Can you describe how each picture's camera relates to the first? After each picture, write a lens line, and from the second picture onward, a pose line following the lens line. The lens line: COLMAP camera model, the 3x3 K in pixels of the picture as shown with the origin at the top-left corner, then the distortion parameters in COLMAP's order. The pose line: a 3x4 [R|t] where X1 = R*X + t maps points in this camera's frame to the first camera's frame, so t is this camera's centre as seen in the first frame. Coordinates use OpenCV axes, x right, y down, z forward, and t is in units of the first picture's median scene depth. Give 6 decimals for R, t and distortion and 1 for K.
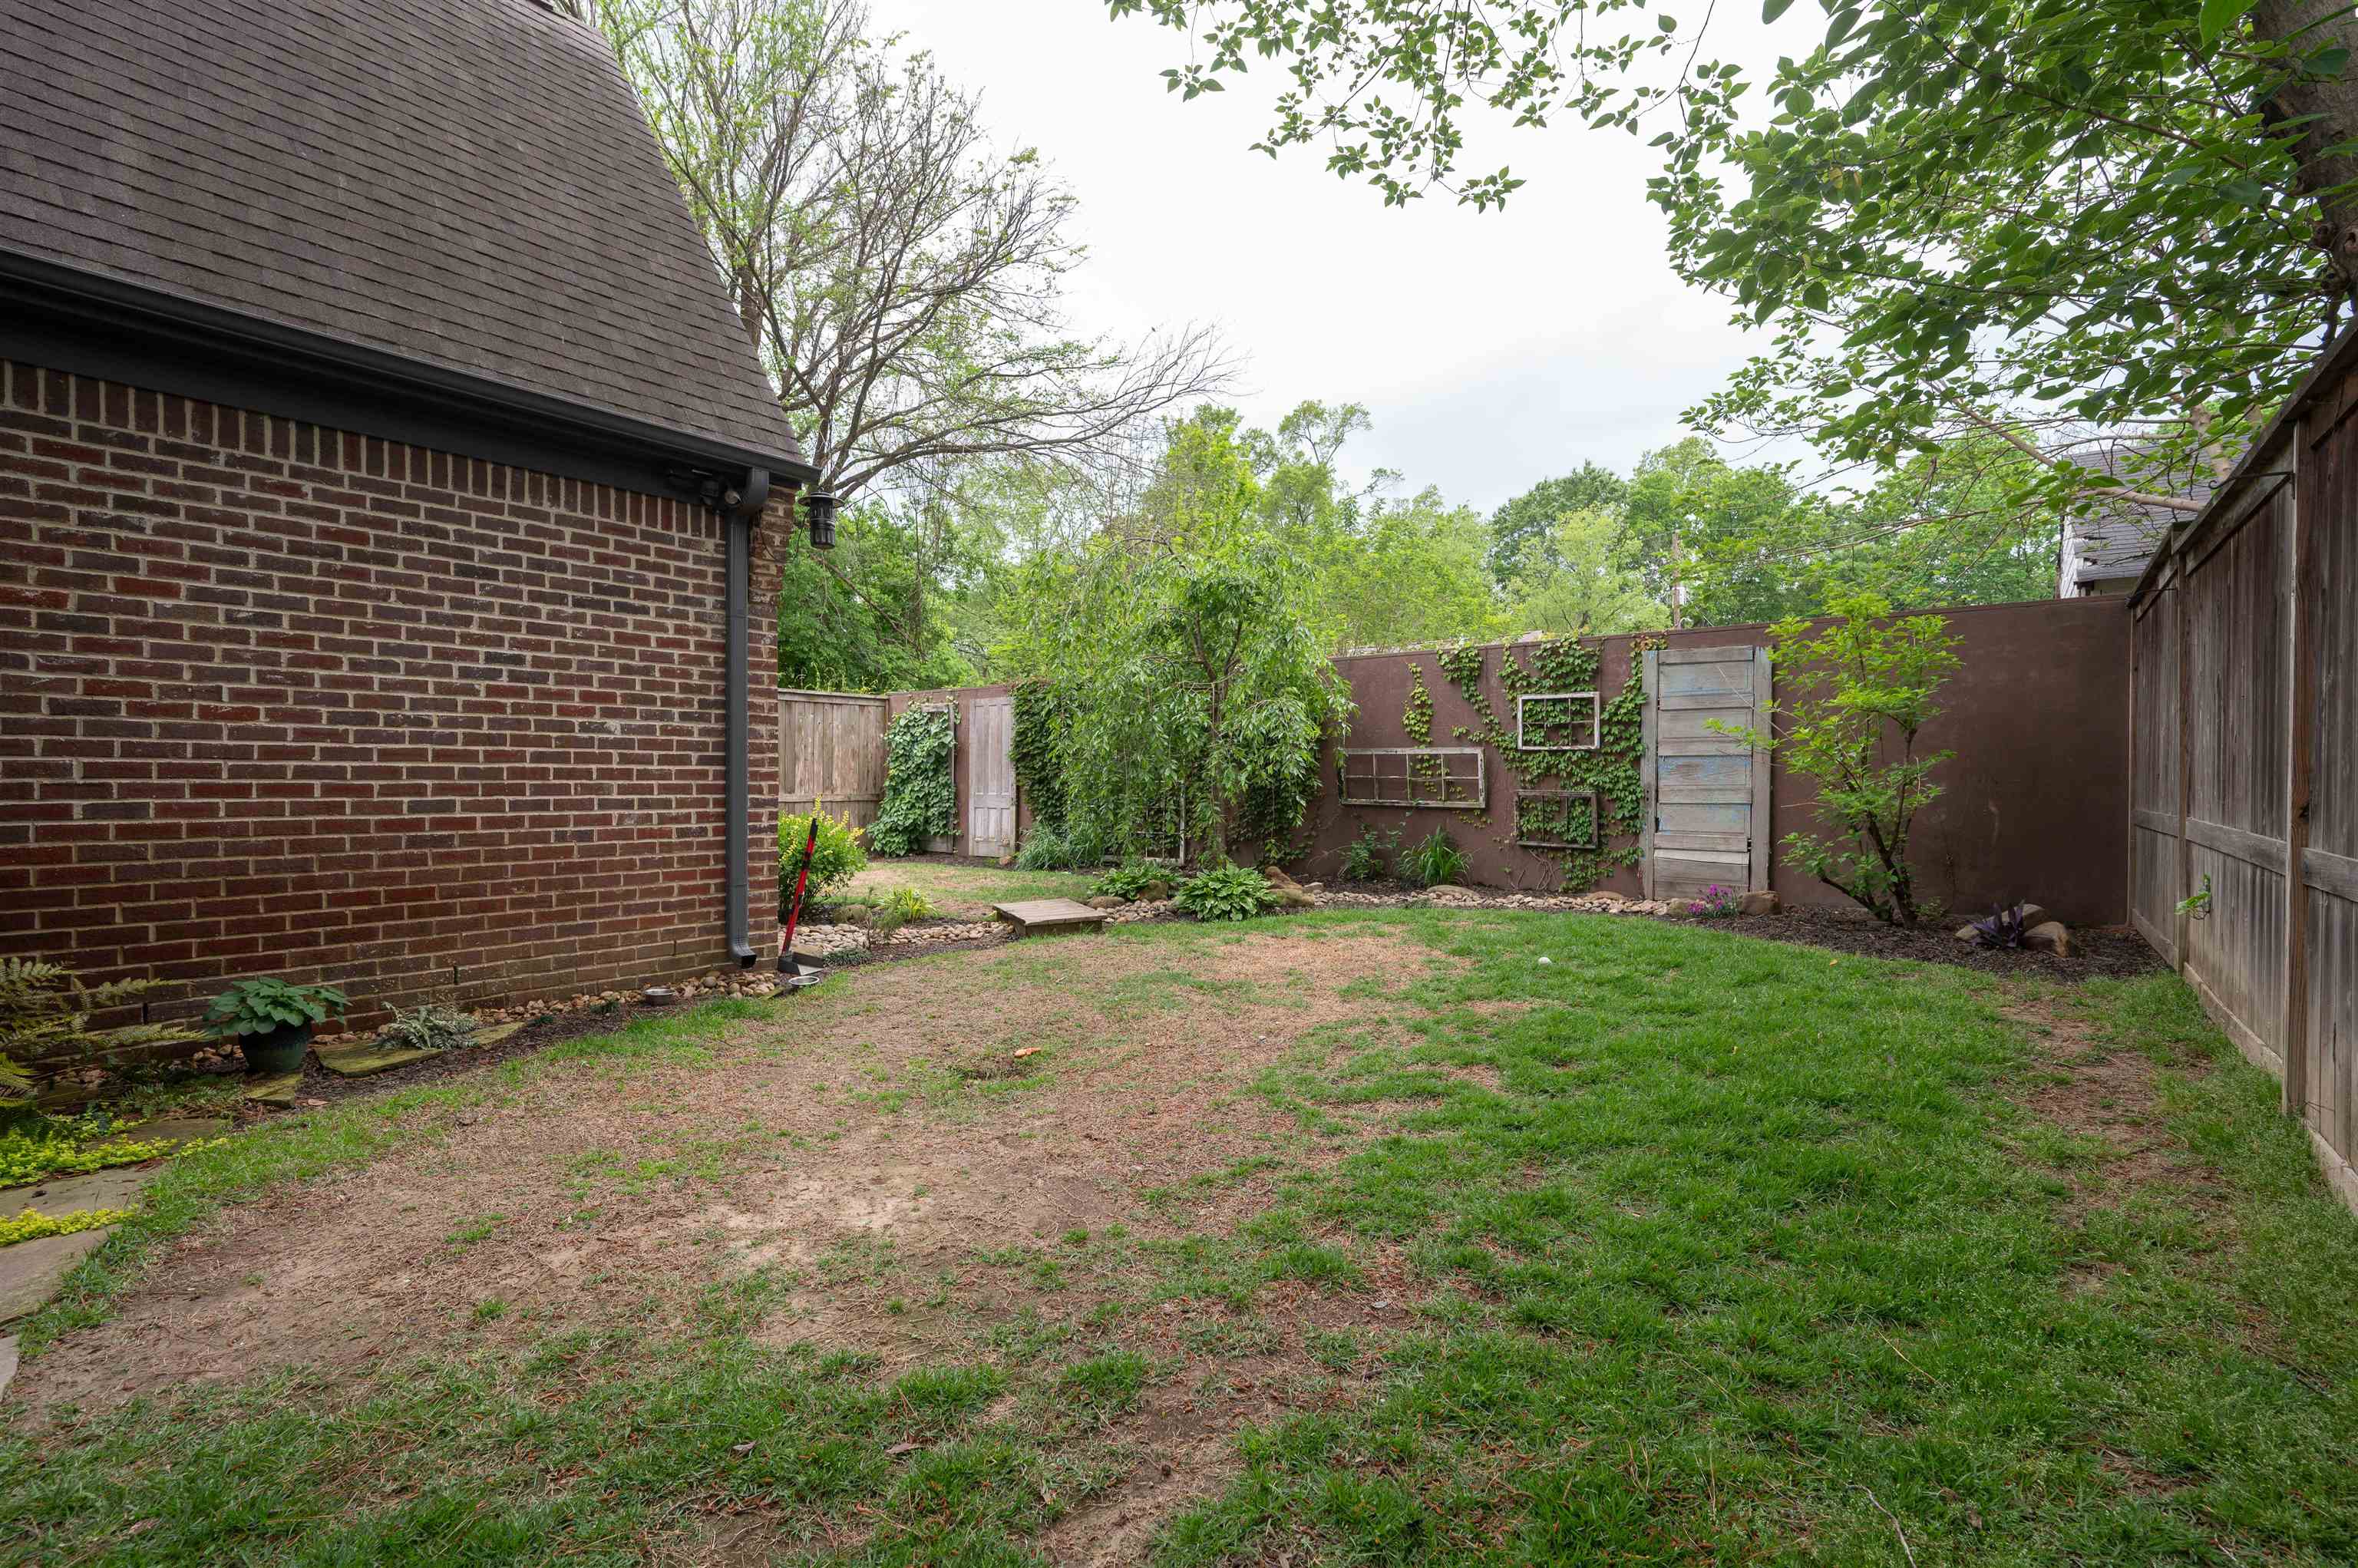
lens RADIAL K [[1032.8, 0, 1177.8], [0, 1032.8, 787.9], [0, 0, 1]] dist [-0.001627, -0.000127]
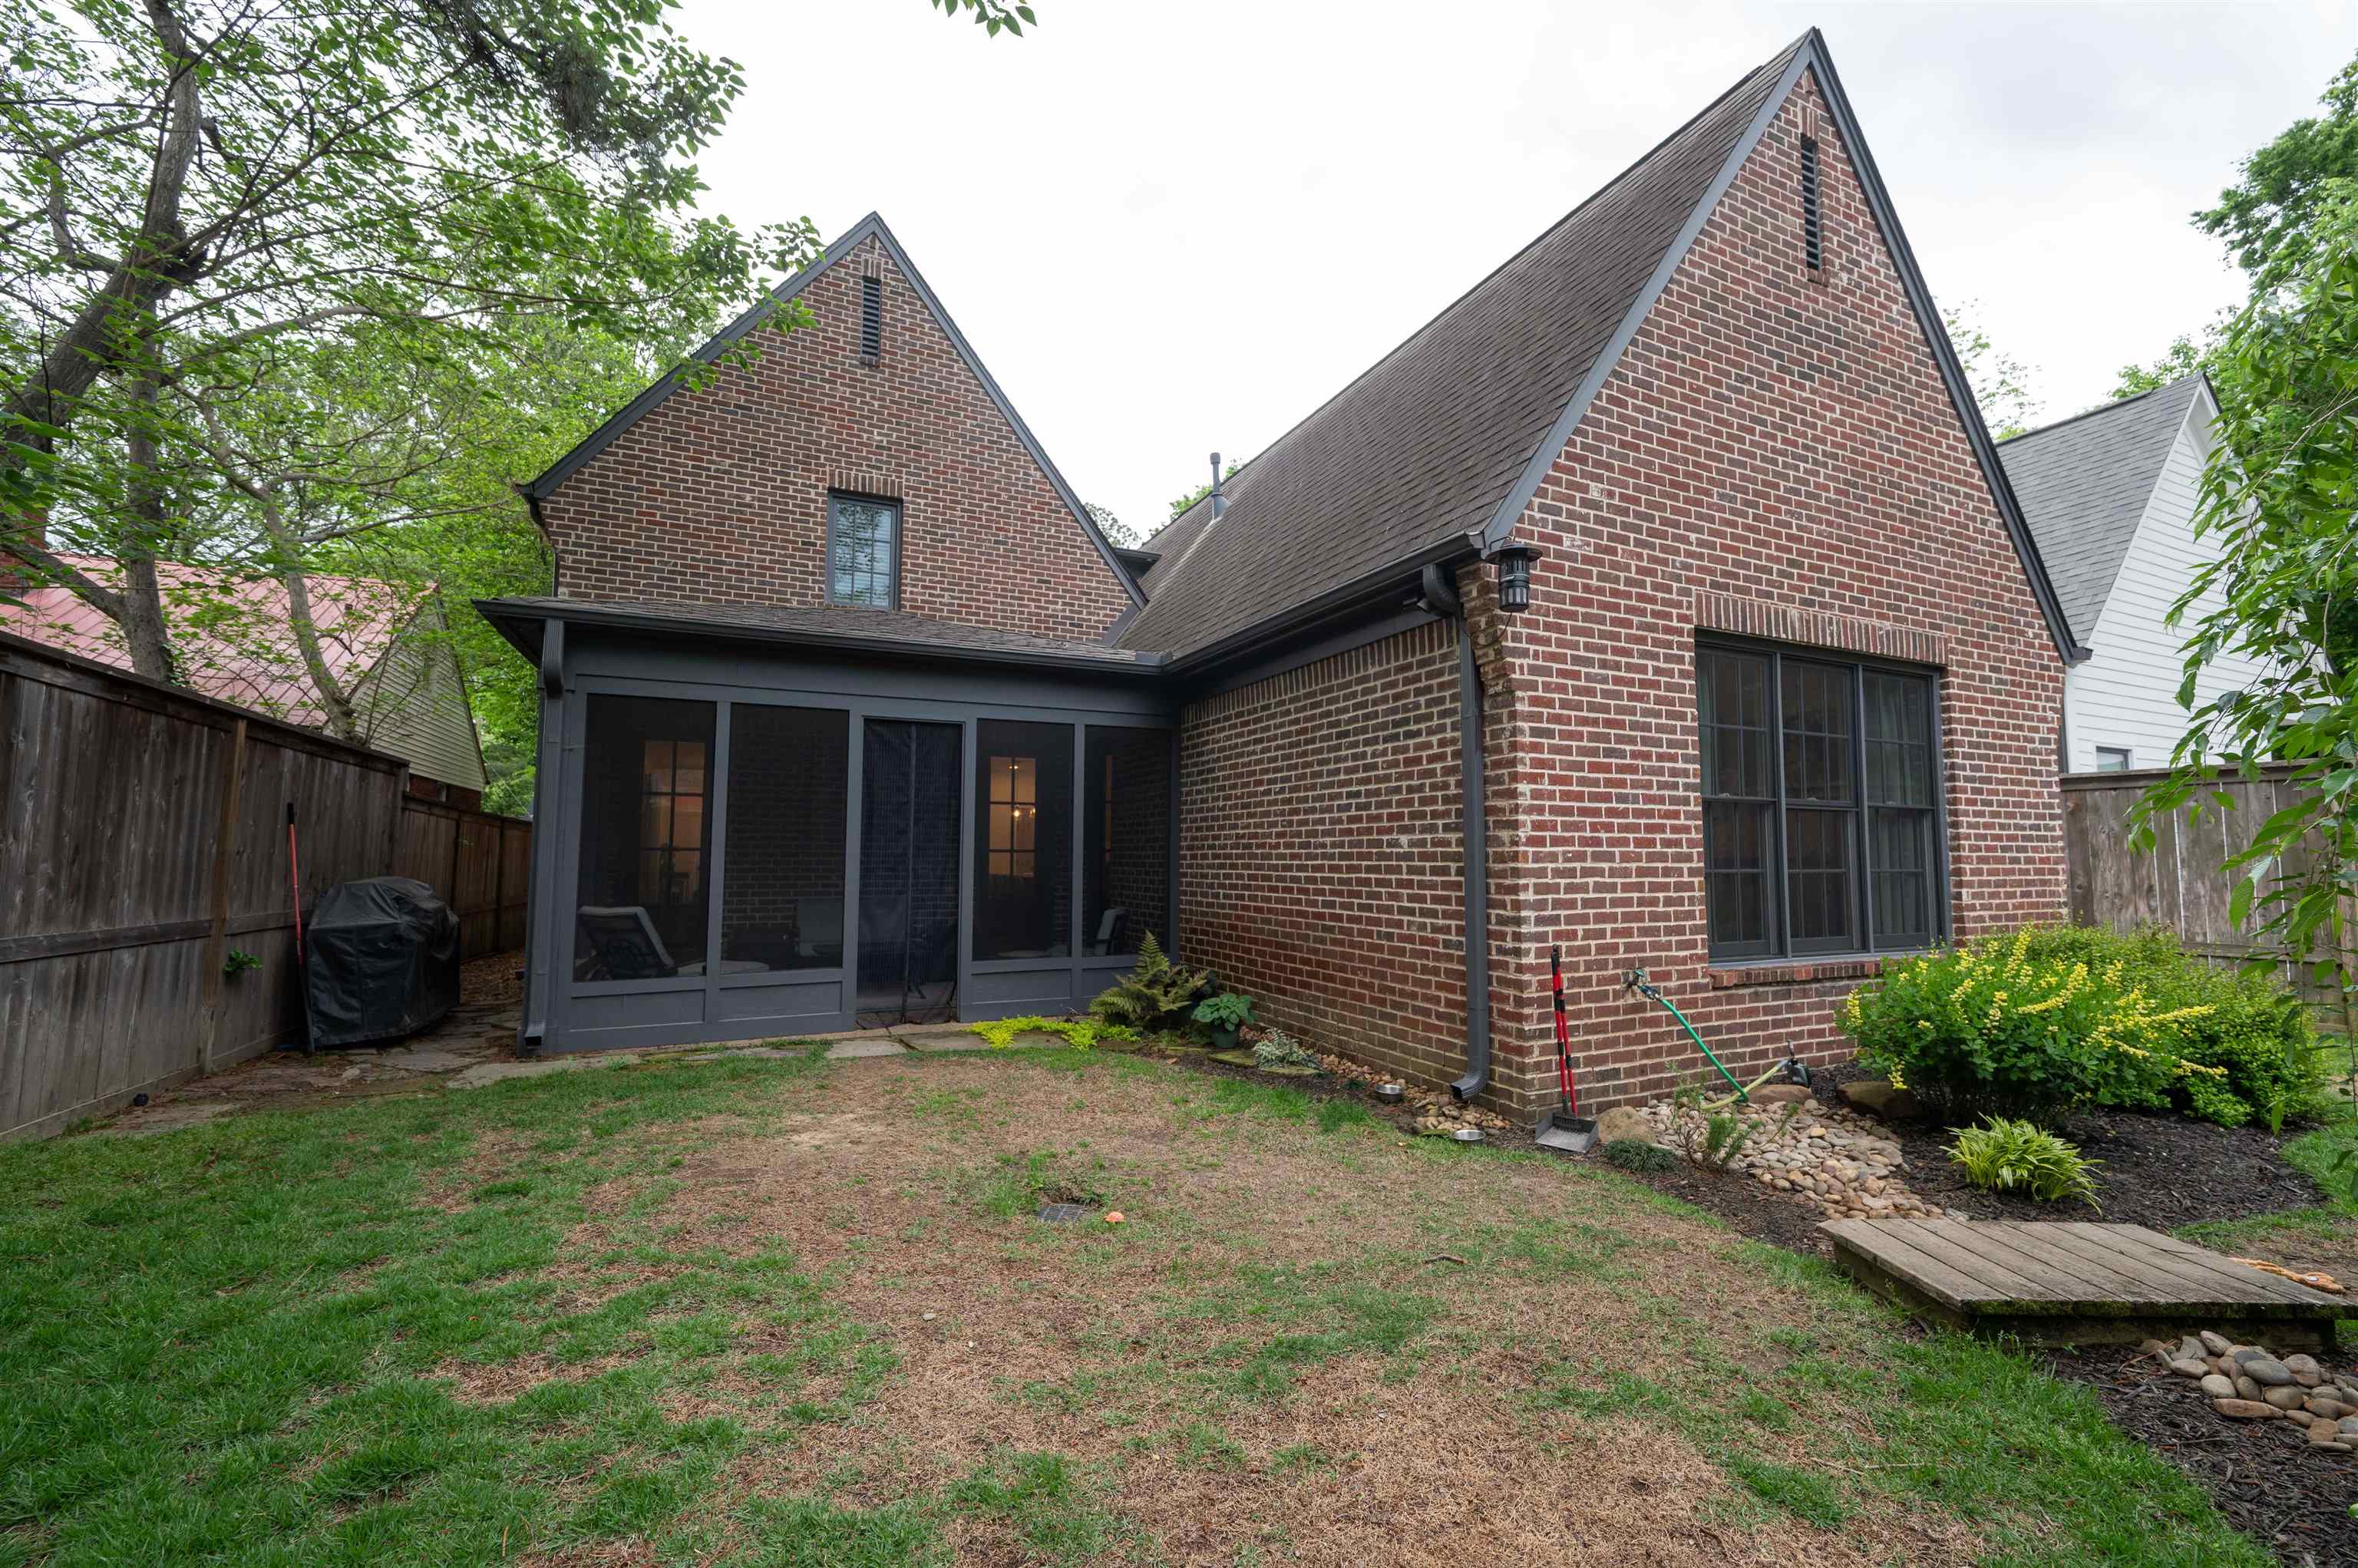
lens RADIAL K [[965.5, 0, 1188.5], [0, 965.5, 782.5], [0, 0, 1]] dist [0.000562, 0.000007]
pose [[-0.434383, -0.082101, -0.896979, 0.502227], [-0.018775, 0.996446, -0.082113, -0.032243], [0.900532, -0.018828, -0.434381, 1.236138]]
